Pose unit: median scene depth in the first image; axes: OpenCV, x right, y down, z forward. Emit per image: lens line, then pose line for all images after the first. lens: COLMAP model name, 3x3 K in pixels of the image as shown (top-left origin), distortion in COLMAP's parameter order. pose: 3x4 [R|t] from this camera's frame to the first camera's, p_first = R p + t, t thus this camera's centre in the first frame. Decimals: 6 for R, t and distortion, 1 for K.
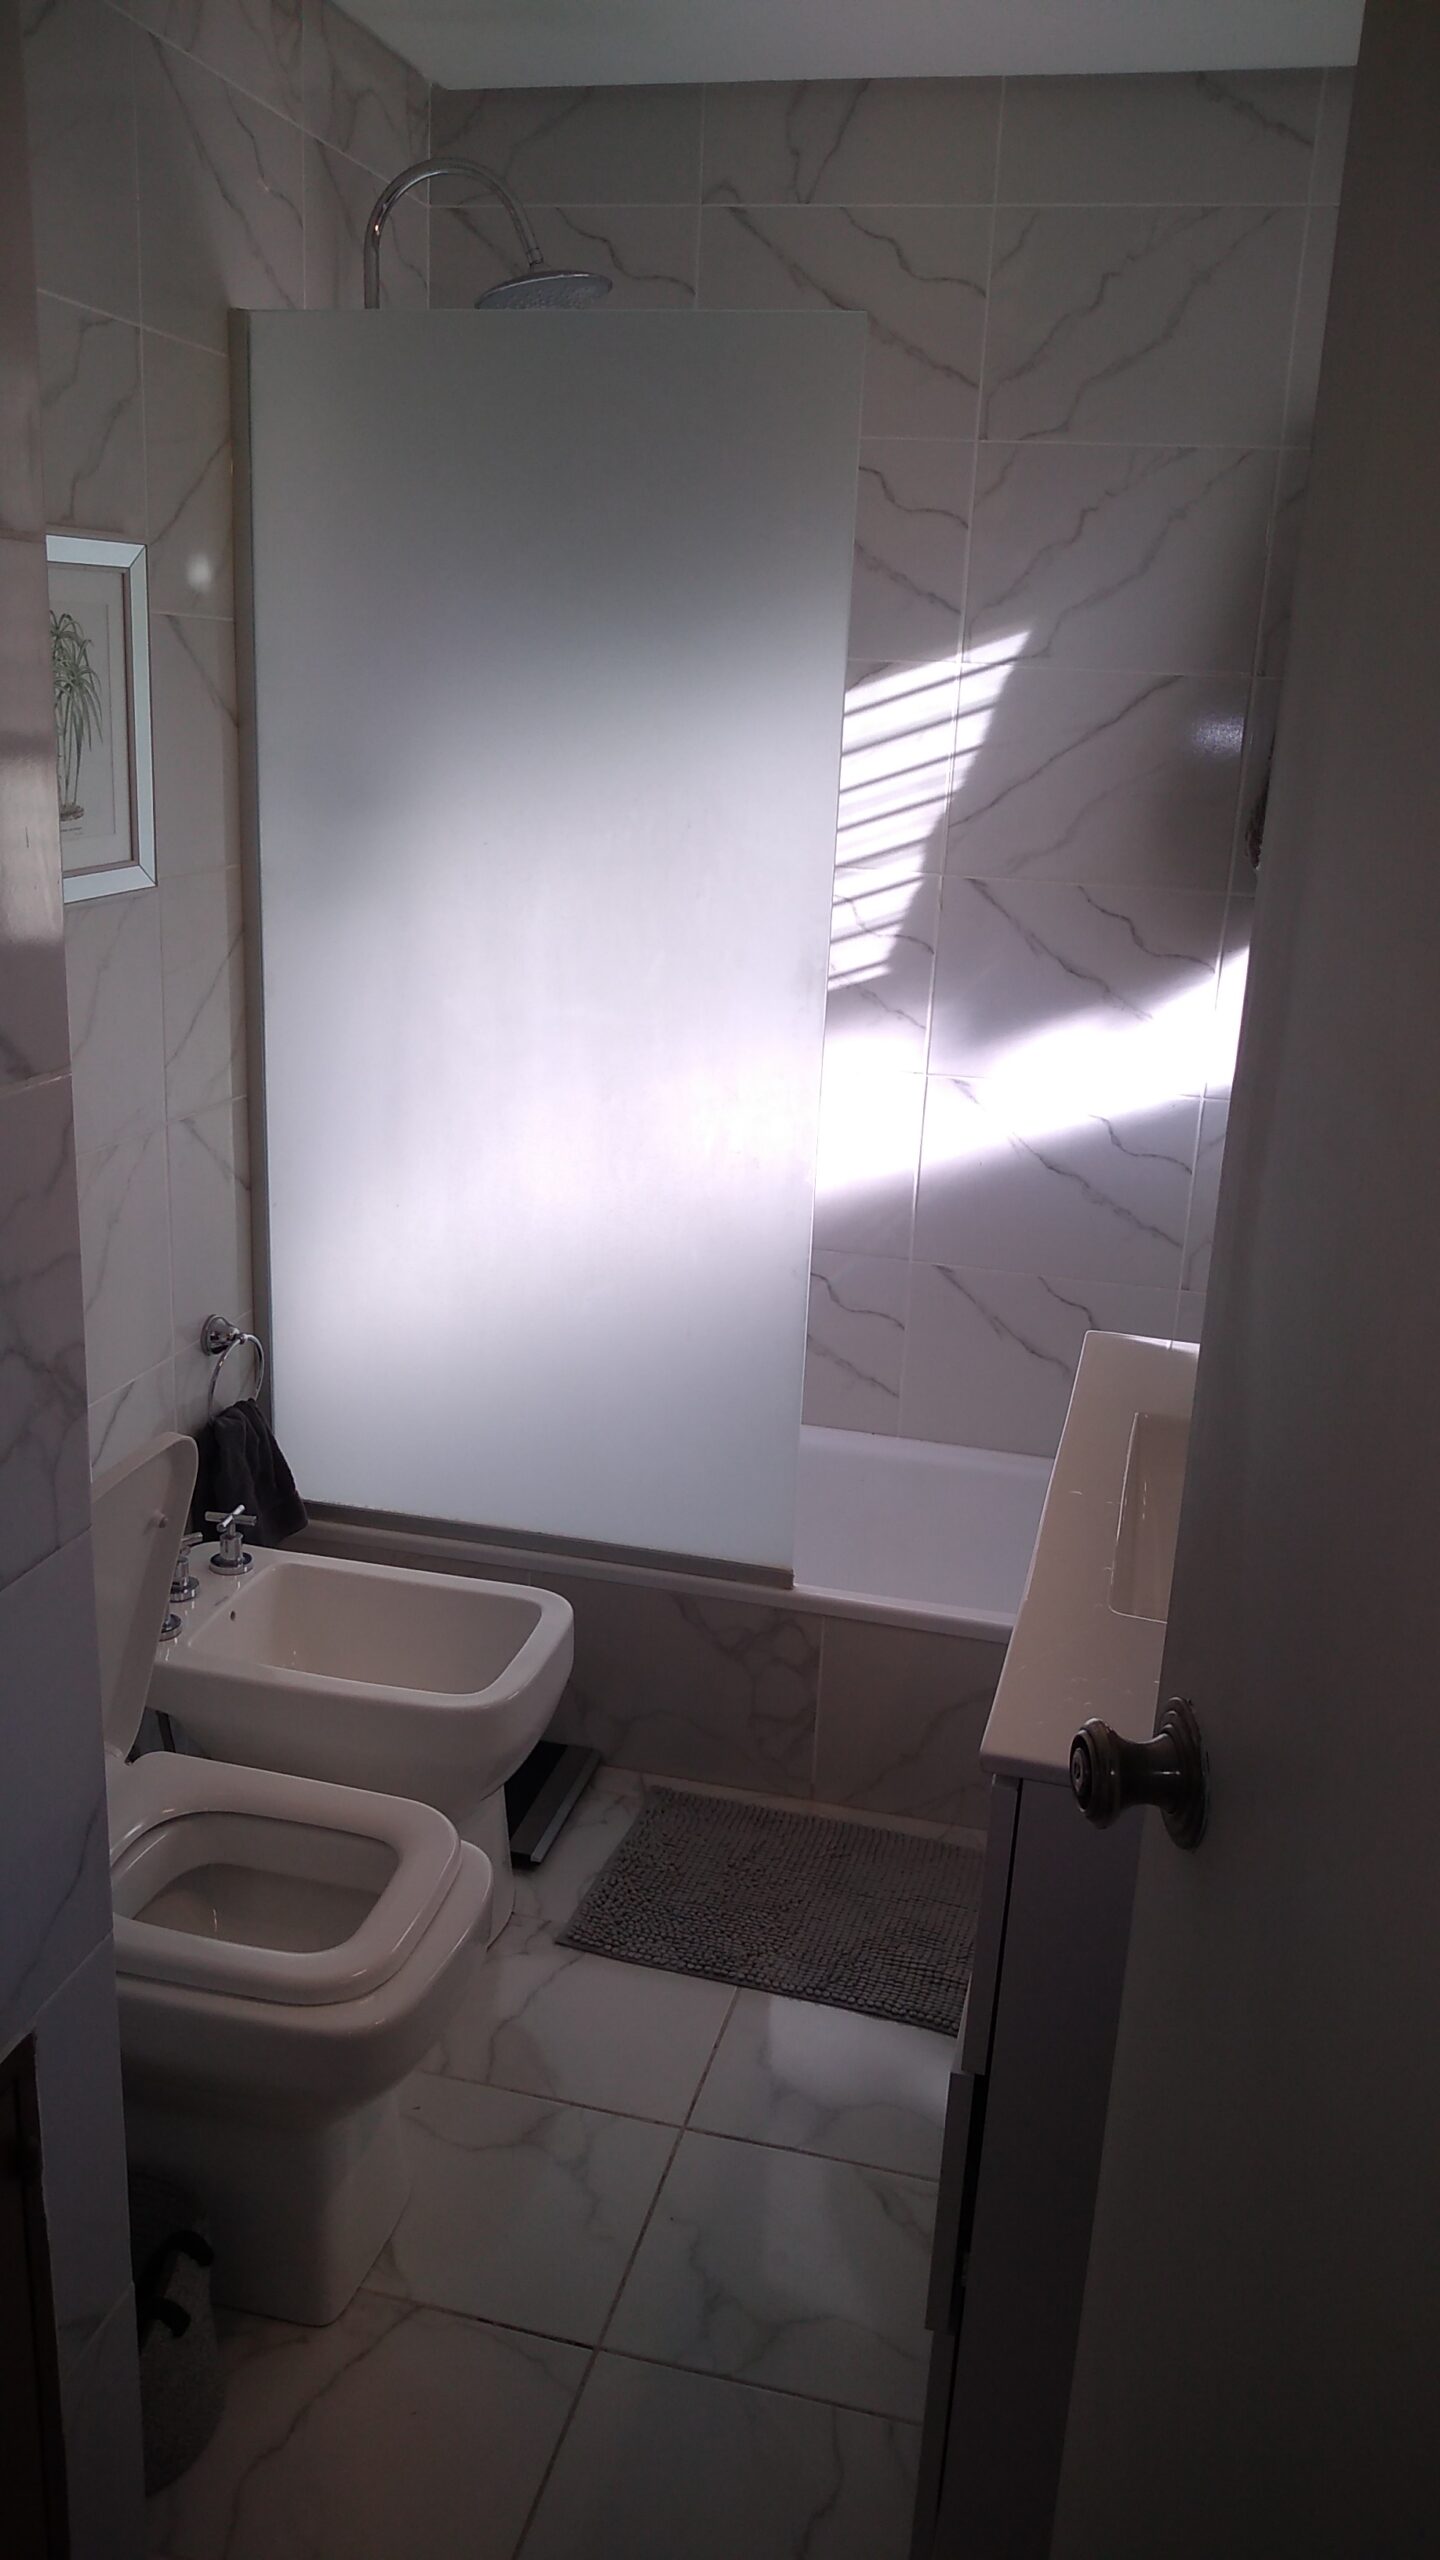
lens RADIAL K [[2066.4, 0, 776.2], [0, 2066.4, 1165.0], [0, 0, 1]] dist [0.010518, -0.042952]
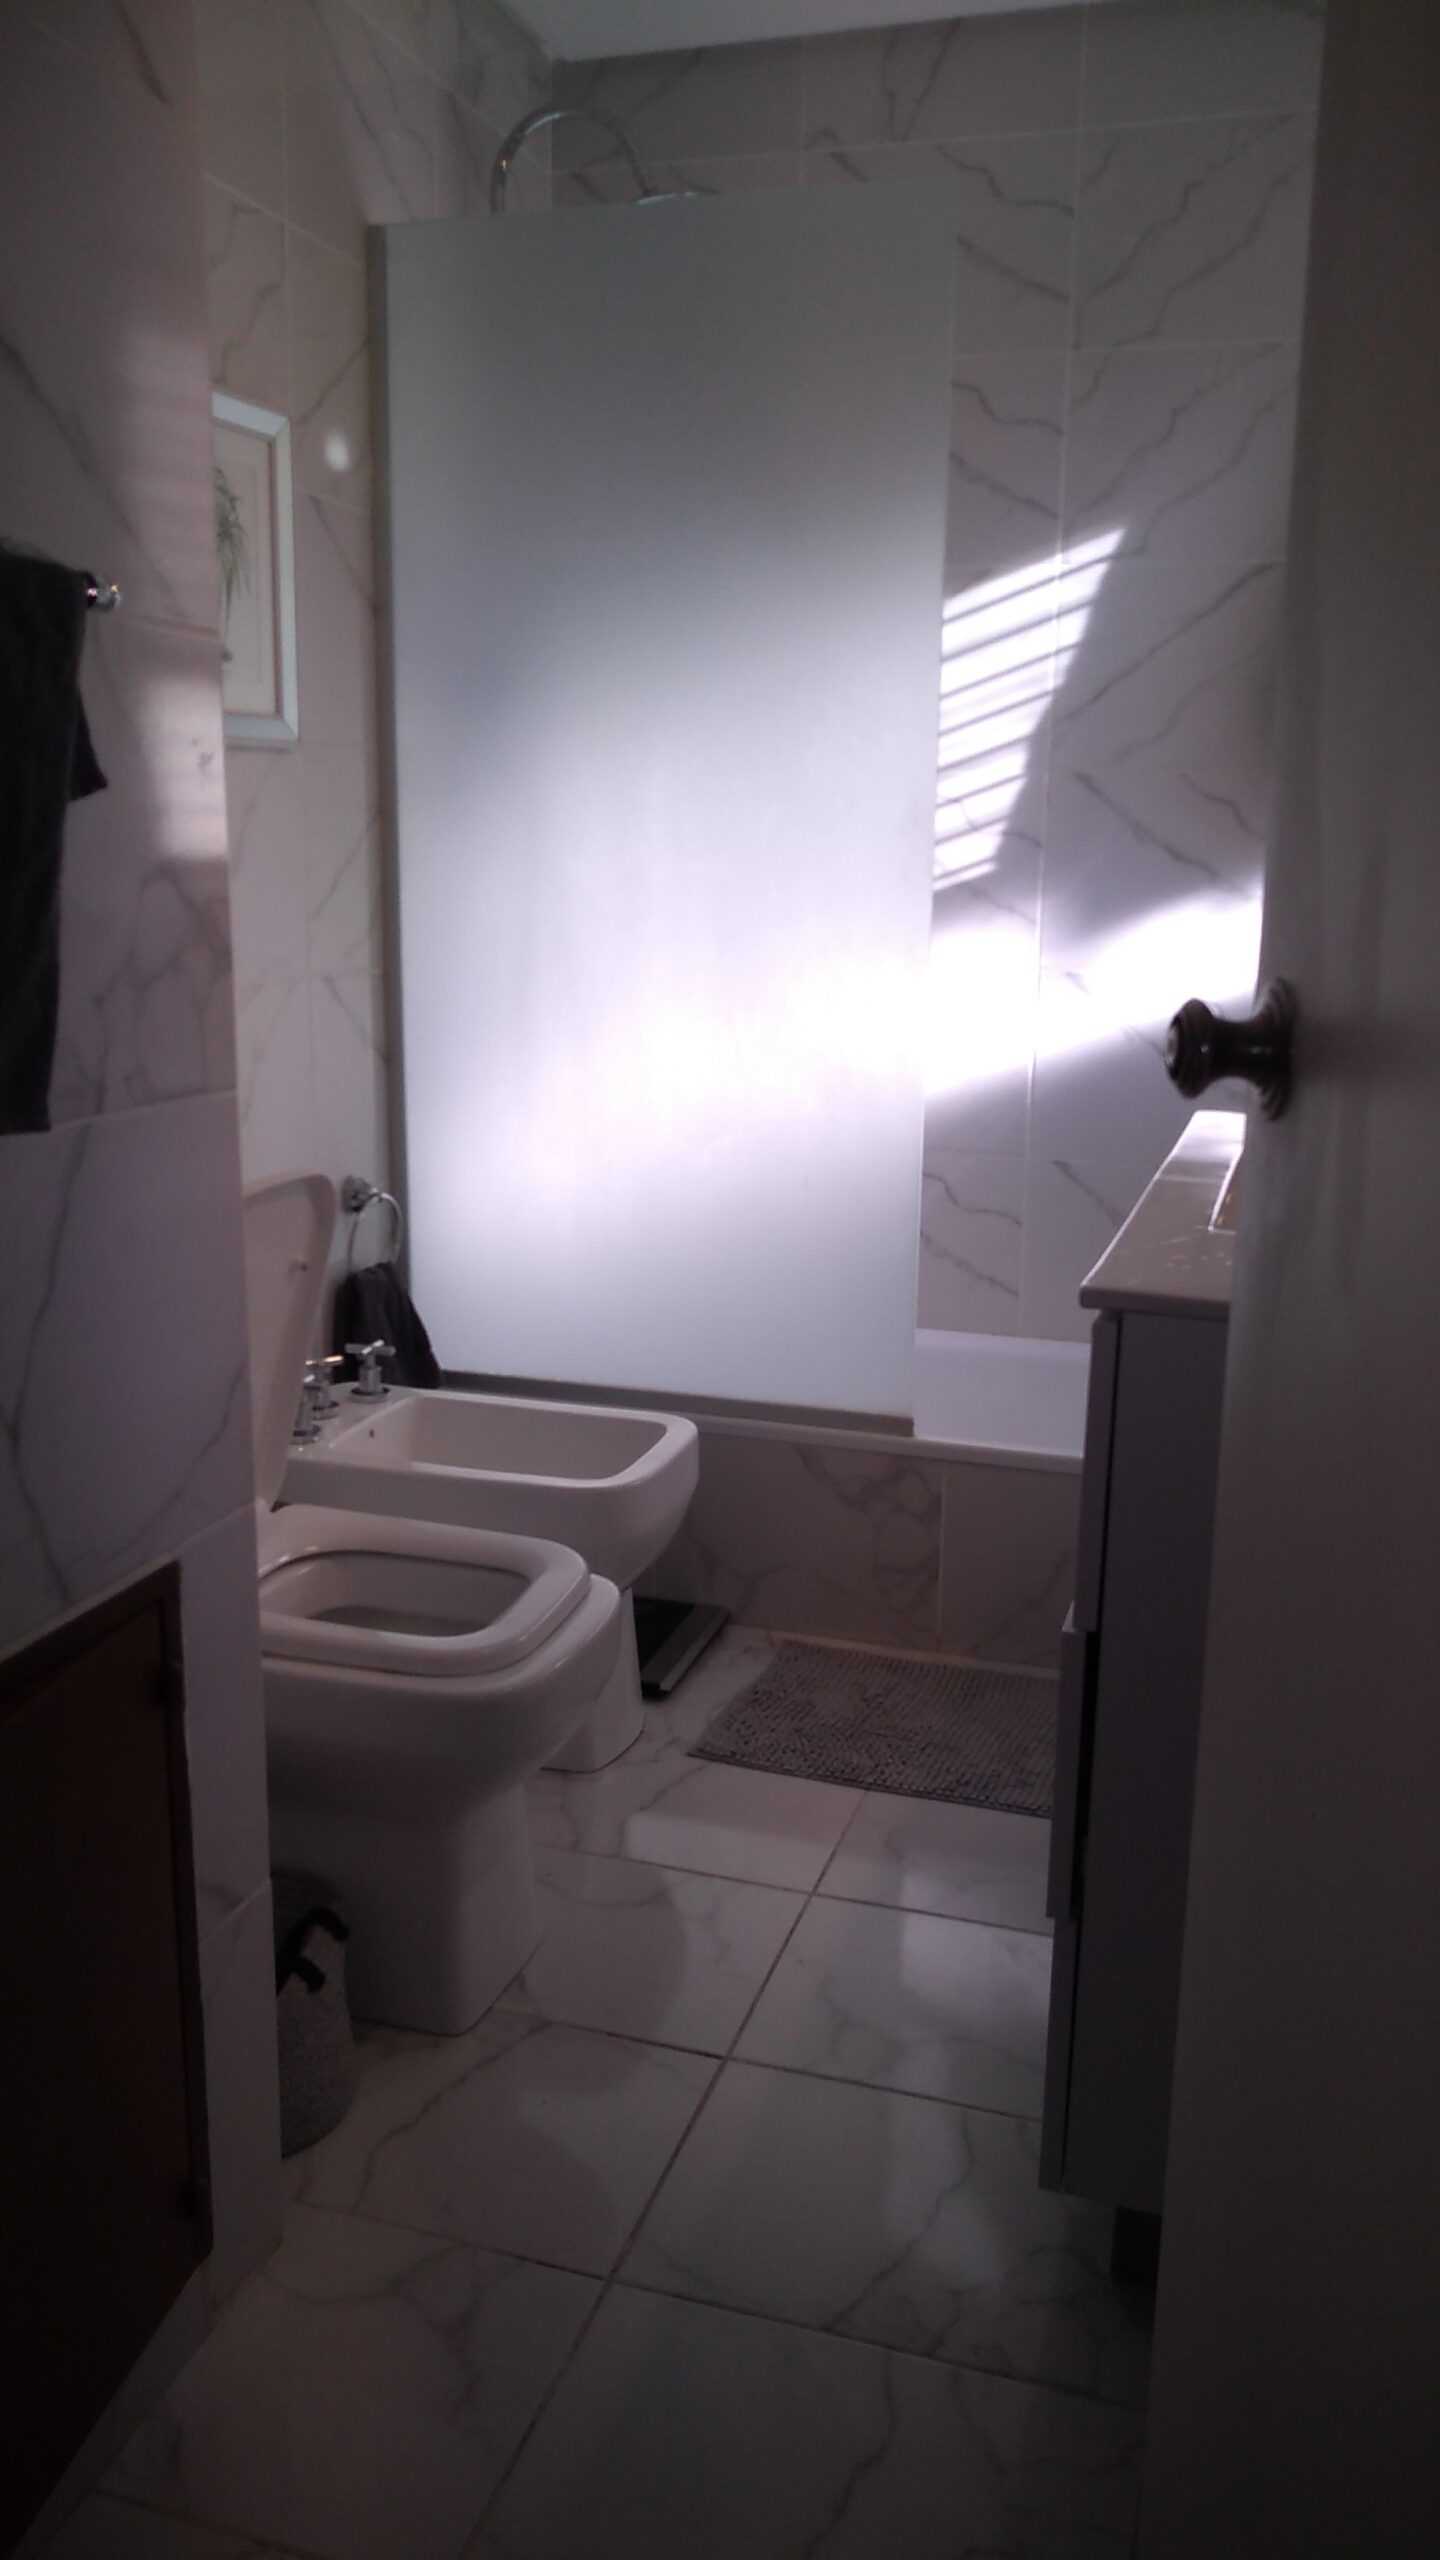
lens RADIAL K [[2066.4, 0, 770.2], [0, 2066.4, 1274.3], [0, 0, 1]] dist [0.010518, -0.042952]
pose [[0.997486, -0.019909, -0.068006, 0.008171], [0.014835, 0.997124, -0.074322, 0.206916], [0.069290, 0.073127, 0.994913, -0.020221]]
